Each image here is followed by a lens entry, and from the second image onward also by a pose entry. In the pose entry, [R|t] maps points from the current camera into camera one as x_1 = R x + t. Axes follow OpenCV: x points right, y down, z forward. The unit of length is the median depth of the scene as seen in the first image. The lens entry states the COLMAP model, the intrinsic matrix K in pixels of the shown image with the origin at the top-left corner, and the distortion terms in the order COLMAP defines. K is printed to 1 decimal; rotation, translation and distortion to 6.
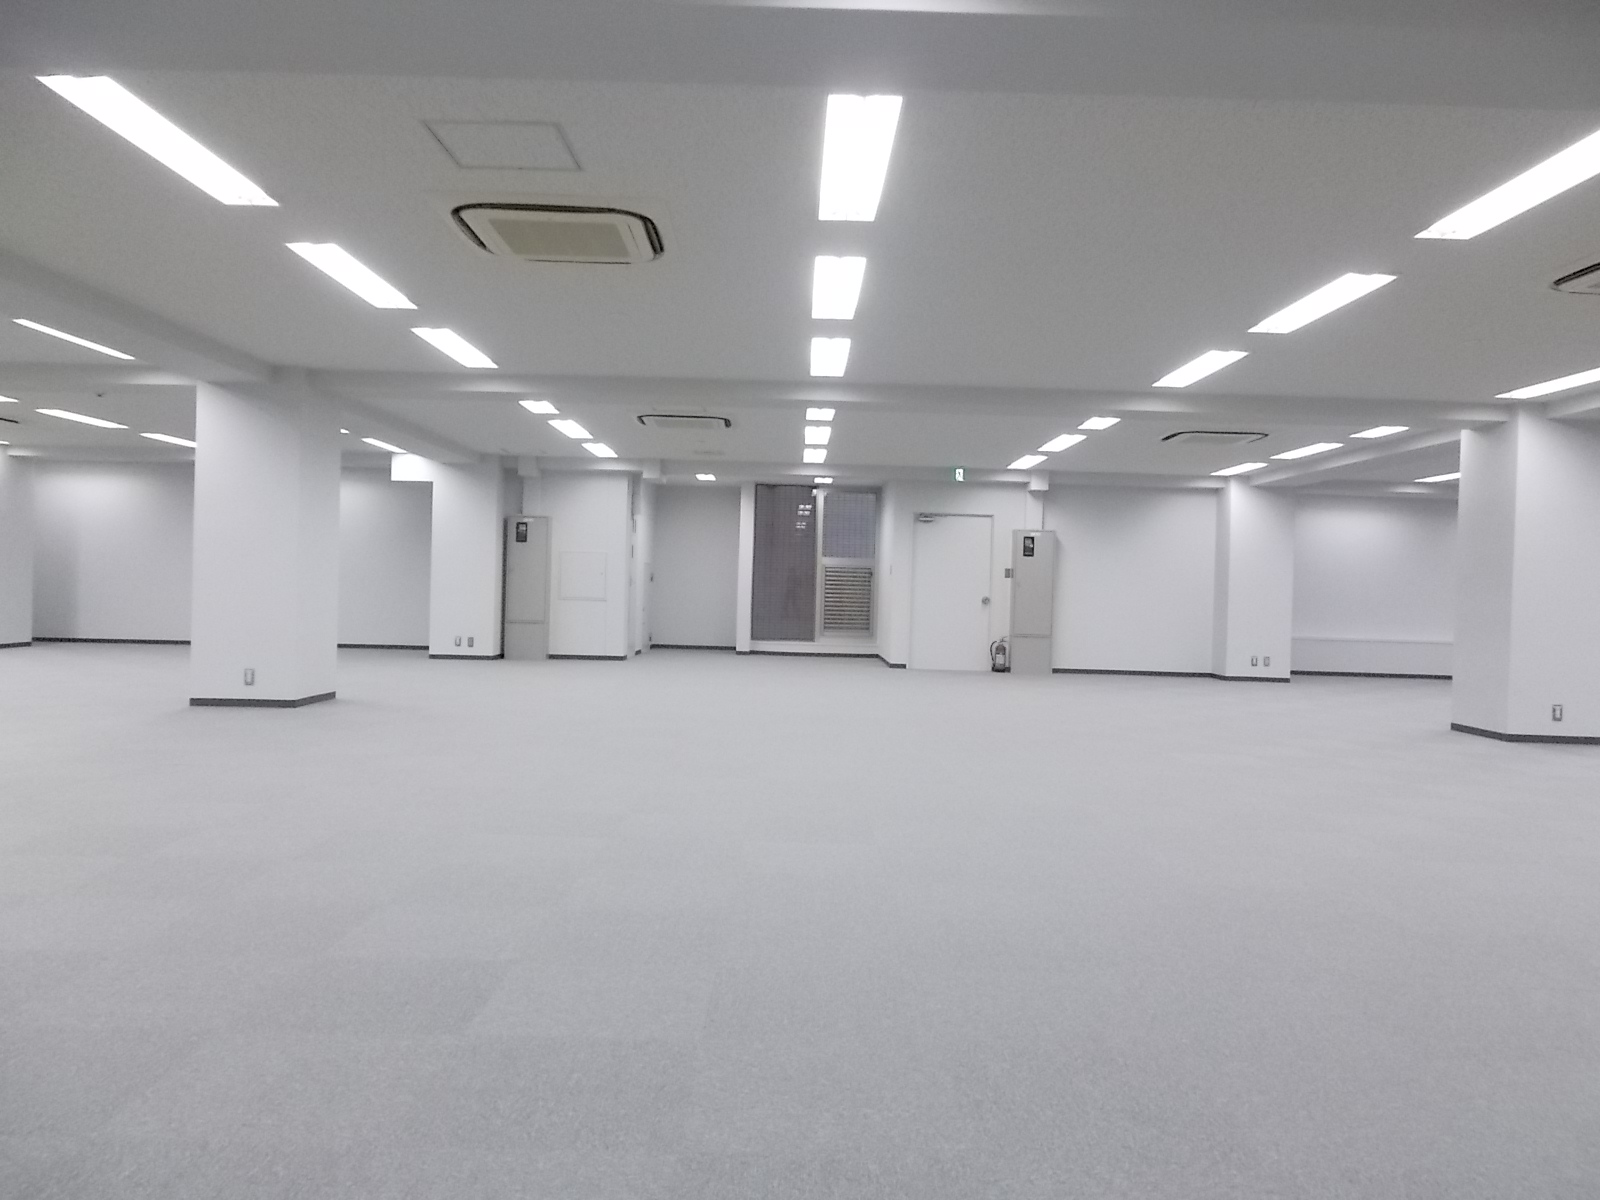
lens RADIAL K [[1208.7, 0, 798.8], [0, 1208.7, 599.6], [0, 0, 1]] dist [-0.010362, 0.000524]
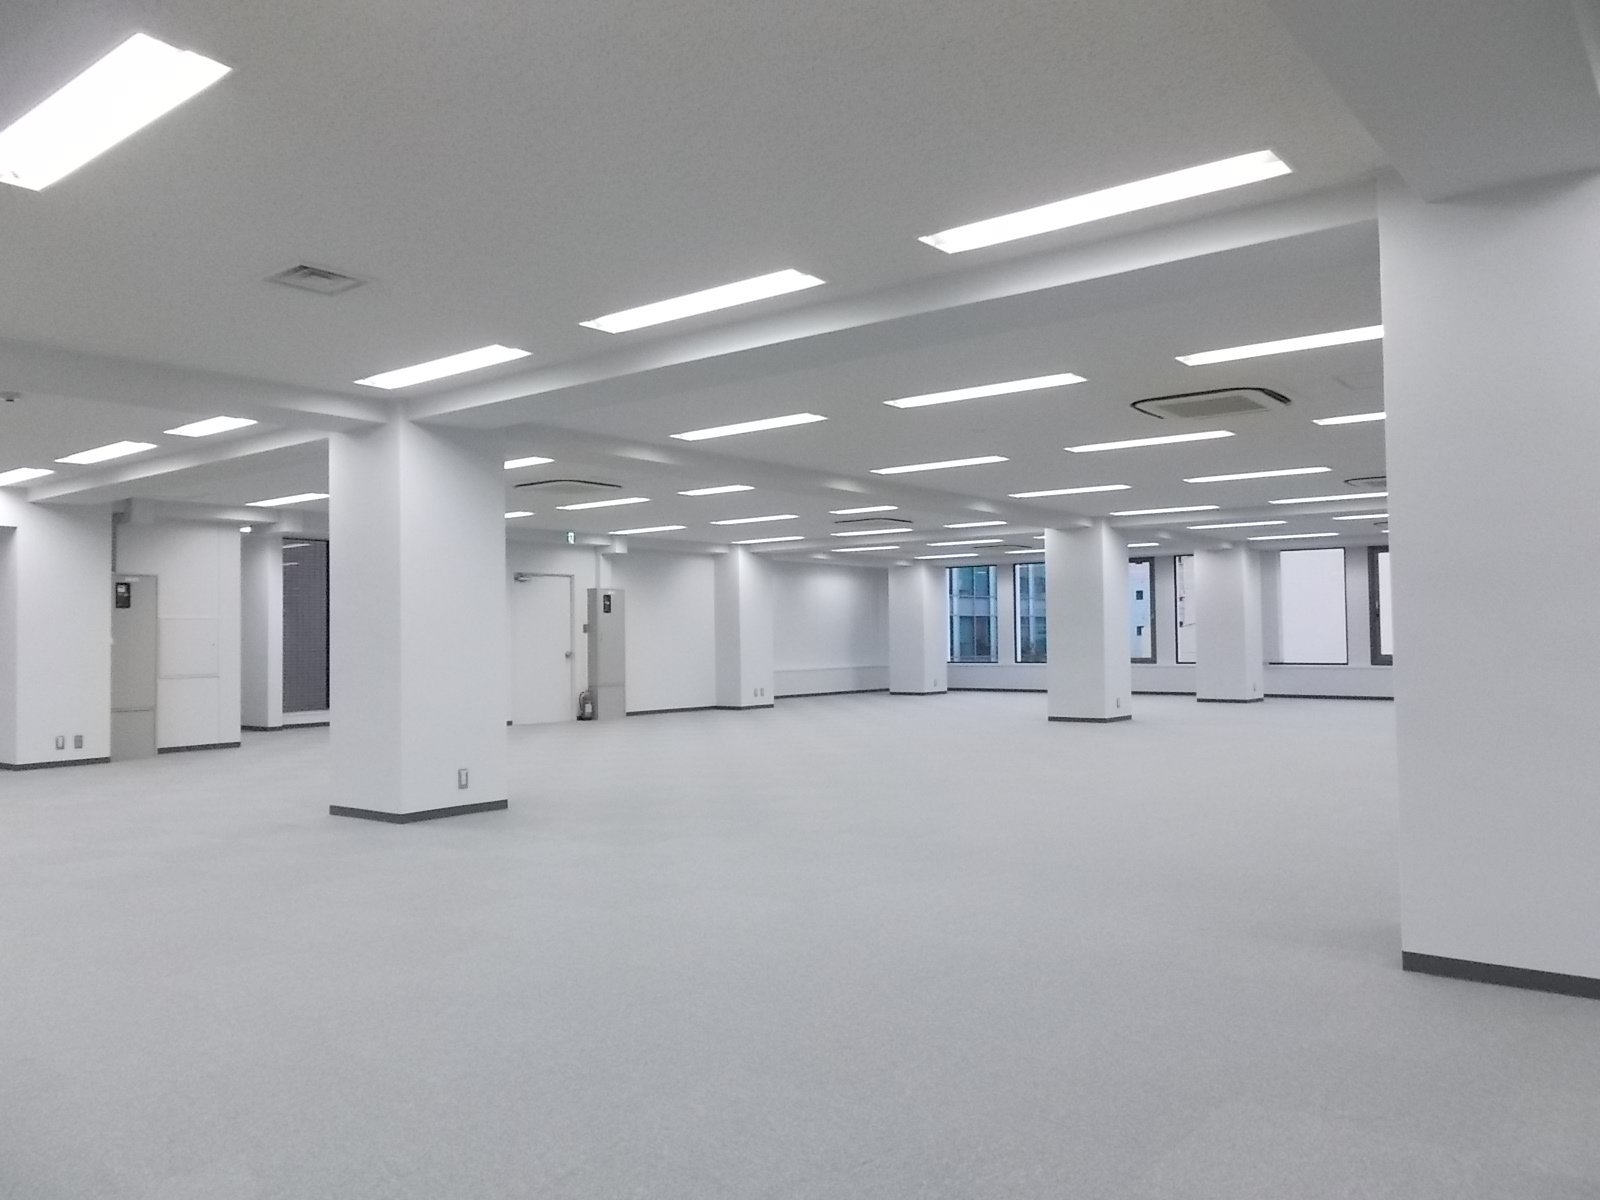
lens RADIAL K [[1208.7, 0, 800.3], [0, 1208.7, 599.6], [0, 0, 1]] dist [-0.010362, 0.000524]
pose [[0.624774, -0.012305, 0.780709, -0.559851], [0.042130, 0.998951, -0.017970, -0.020389], [-0.779668, 0.044118, 0.624637, 0.172104]]
